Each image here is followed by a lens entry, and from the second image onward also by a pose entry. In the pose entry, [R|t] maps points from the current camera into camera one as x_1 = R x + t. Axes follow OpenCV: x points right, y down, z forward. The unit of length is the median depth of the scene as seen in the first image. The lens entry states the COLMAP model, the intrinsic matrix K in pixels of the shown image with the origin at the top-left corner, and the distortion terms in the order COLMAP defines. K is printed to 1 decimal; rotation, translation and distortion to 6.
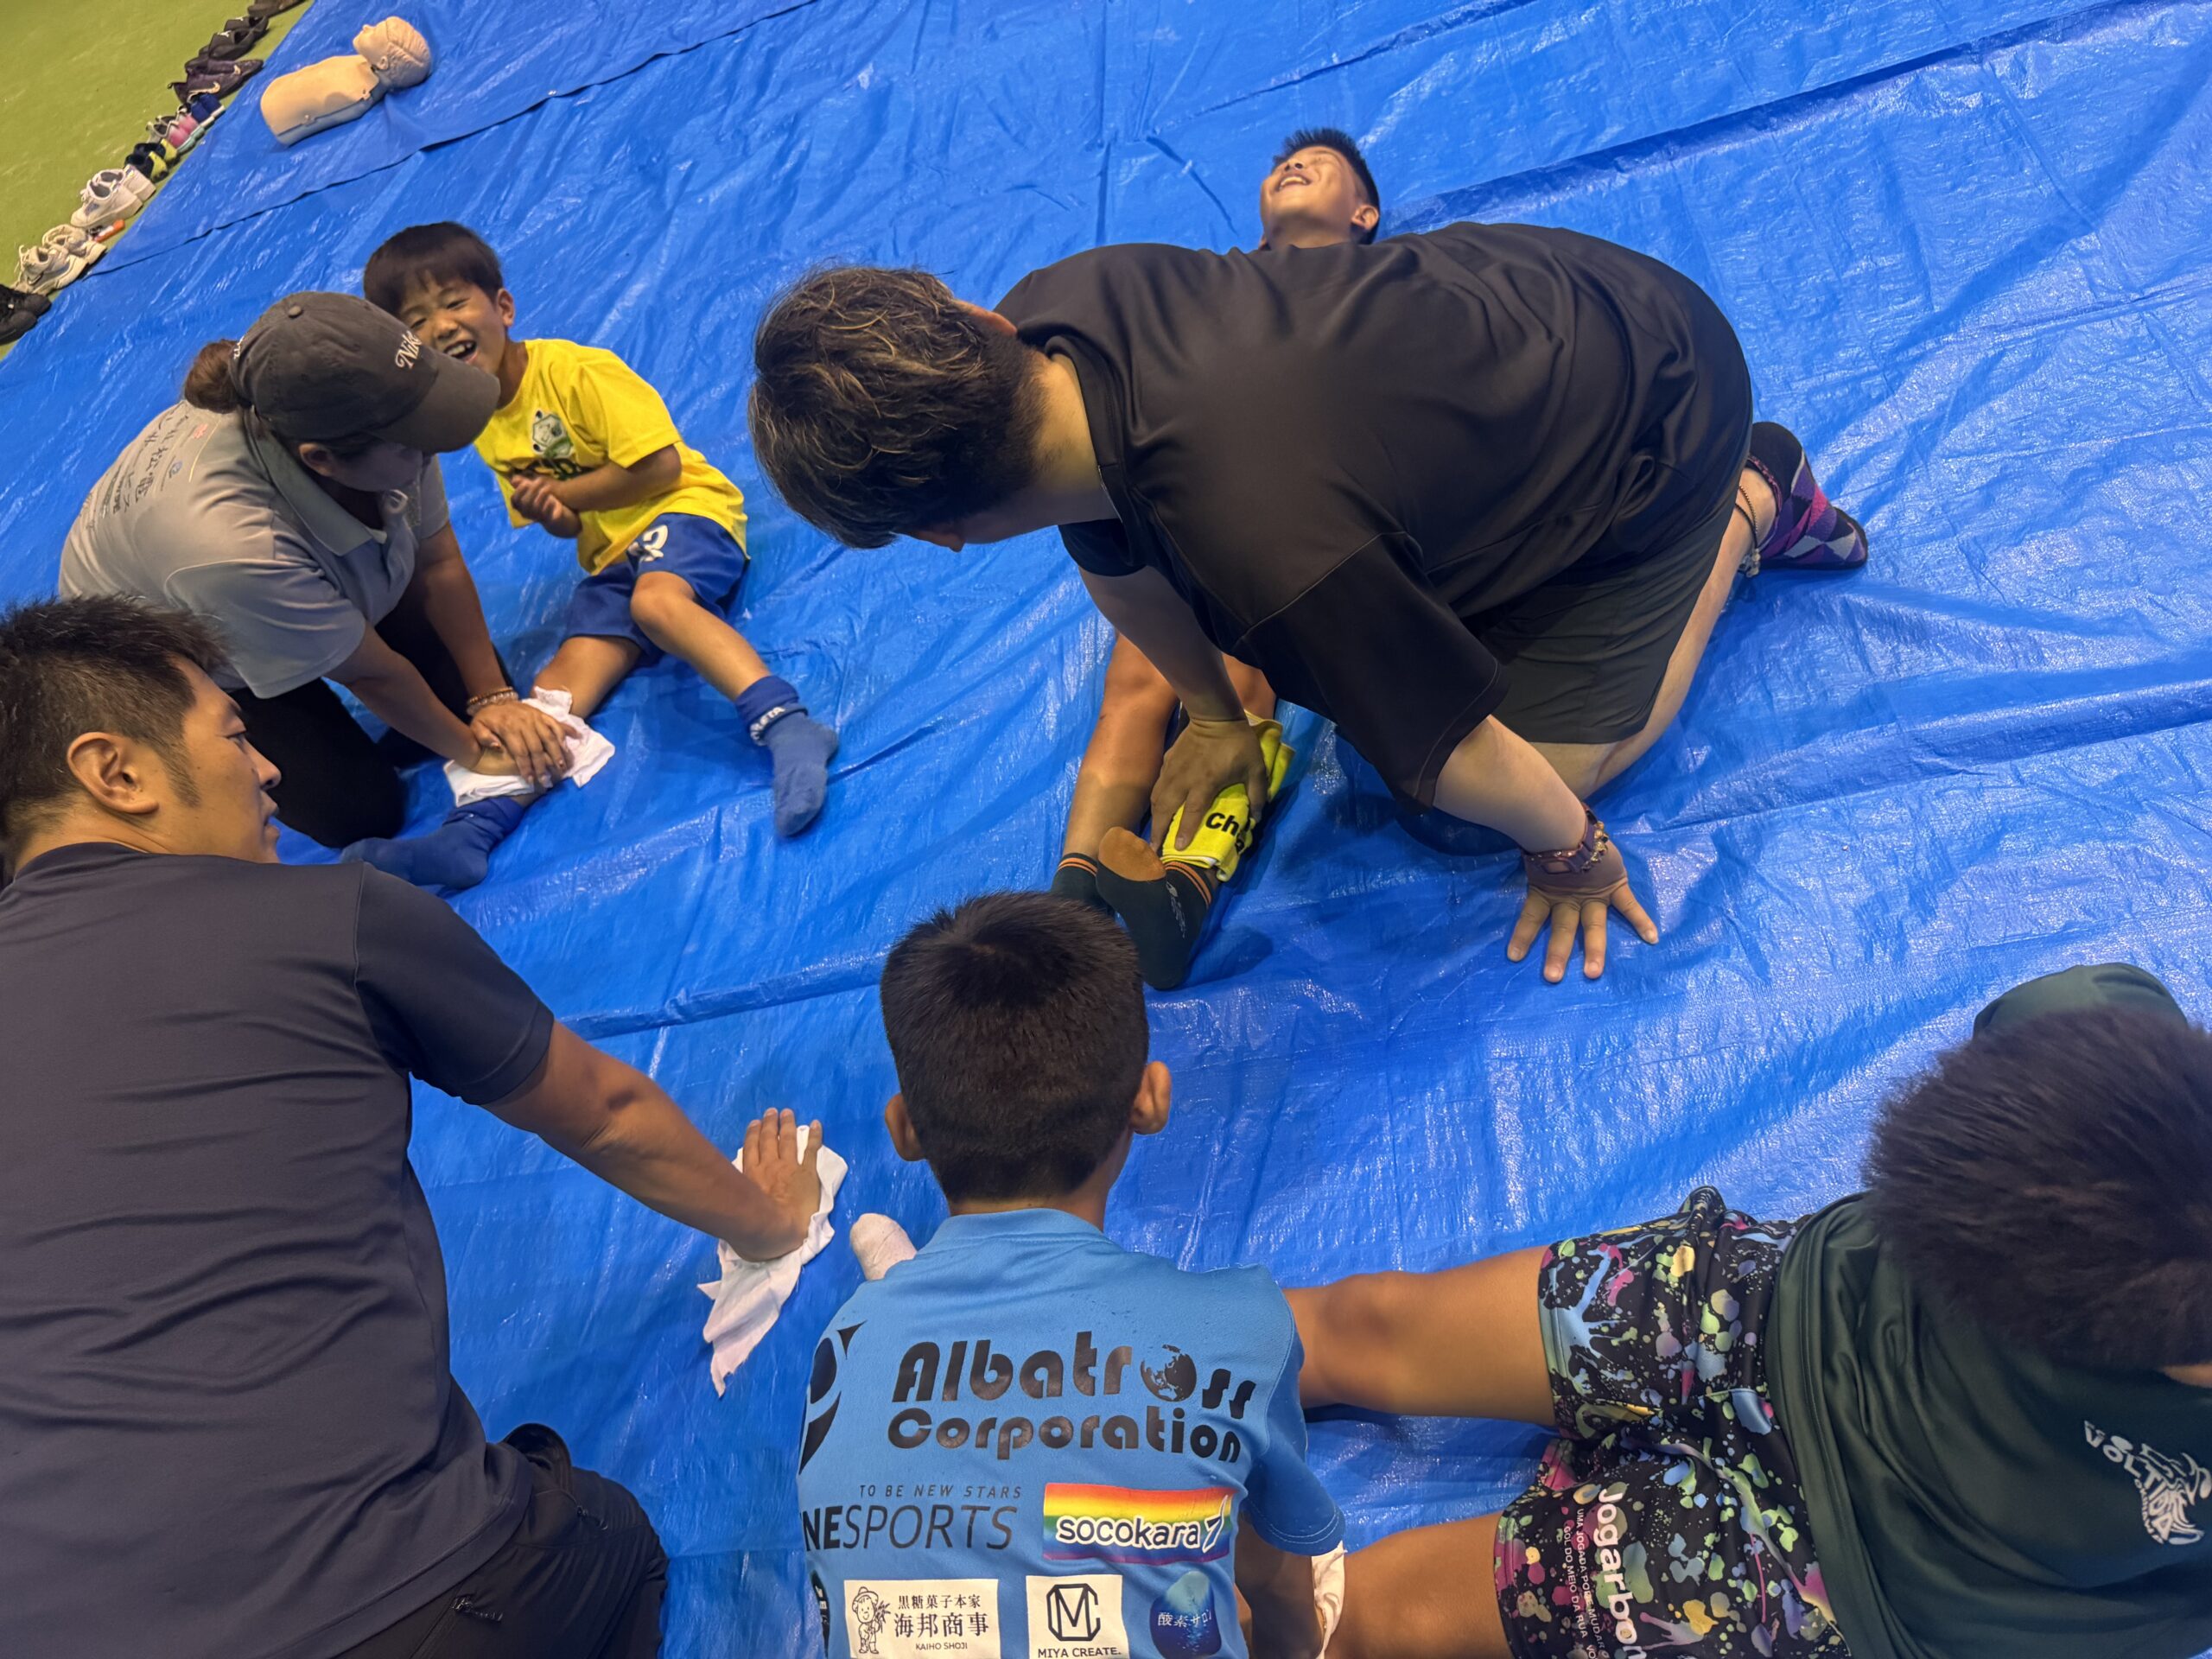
lens RADIAL K [[1656.1, 0, 1106.0], [0, 1656.1, 829.5], [0, 0, 1]] dist [0.053309, -0.049697]
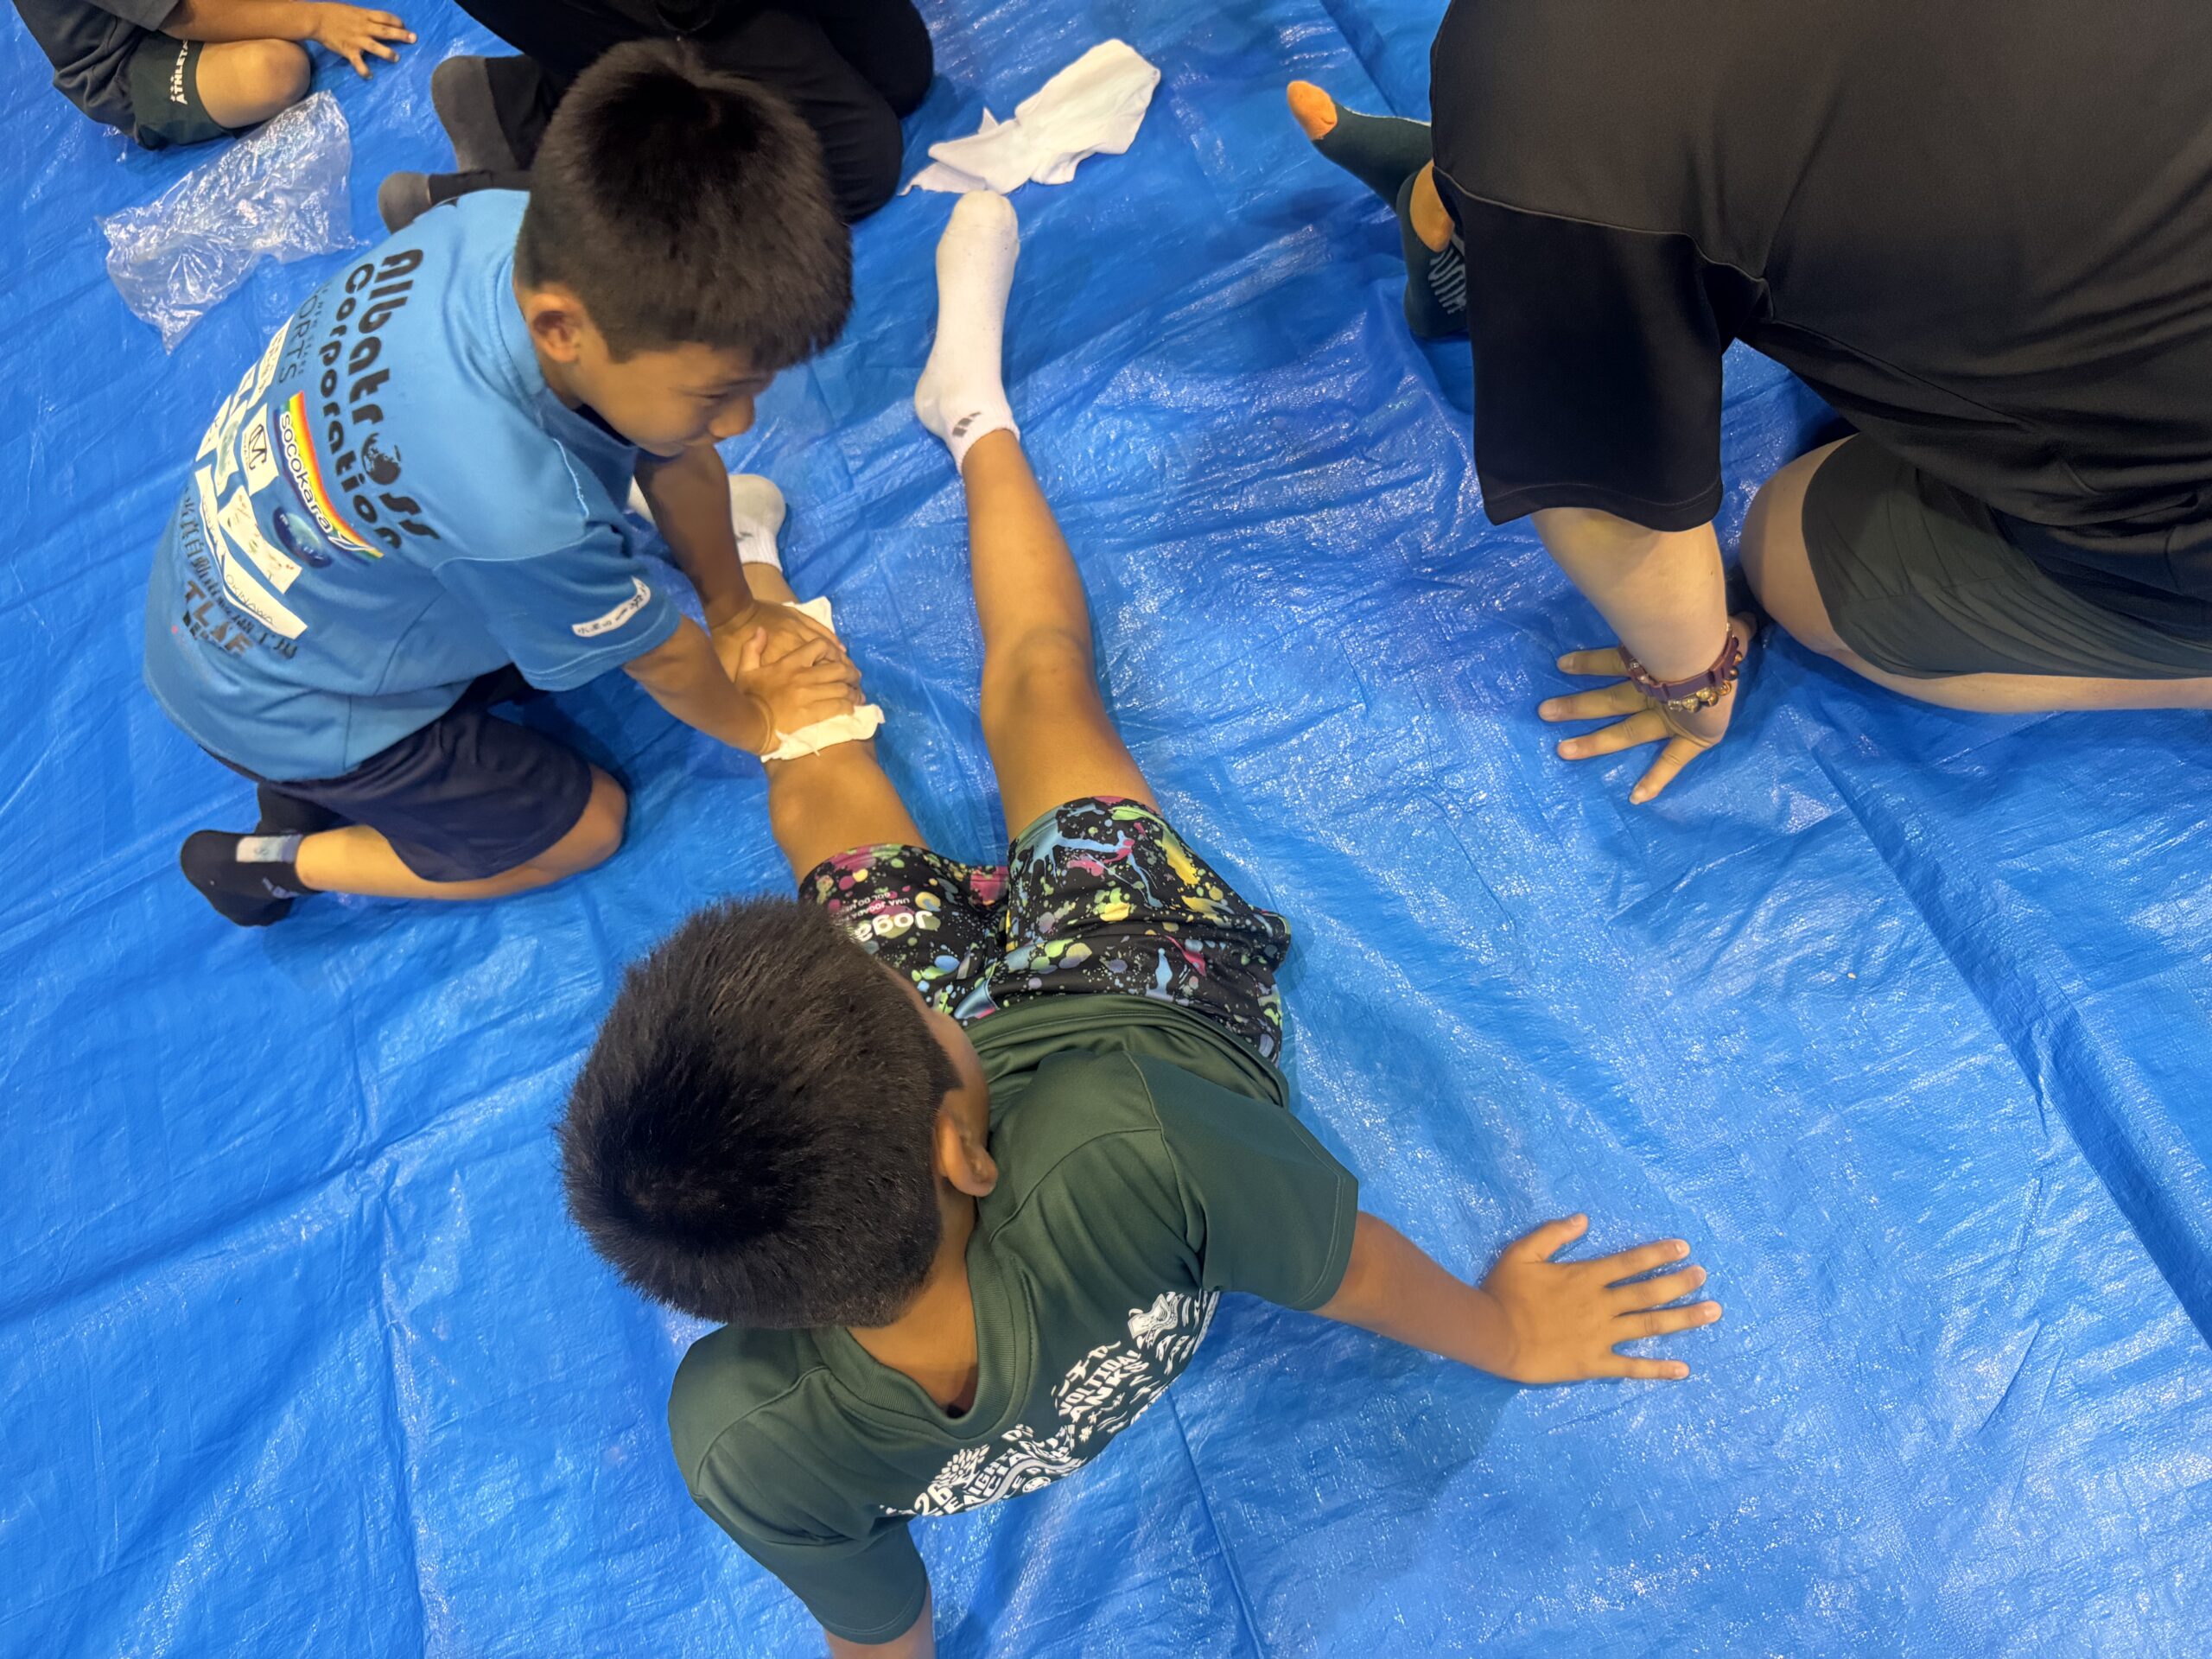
lens RADIAL K [[1656.1, 0, 1106.0], [0, 1656.1, 829.5], [0, 0, 1]] dist [0.053309, -0.049697]
pose [[0.445545, 0.889677, -0.099824, 0.397566], [-0.610113, 0.383343, 0.693405, -0.441918], [0.655173, -0.248039, 0.713600, 0.301271]]
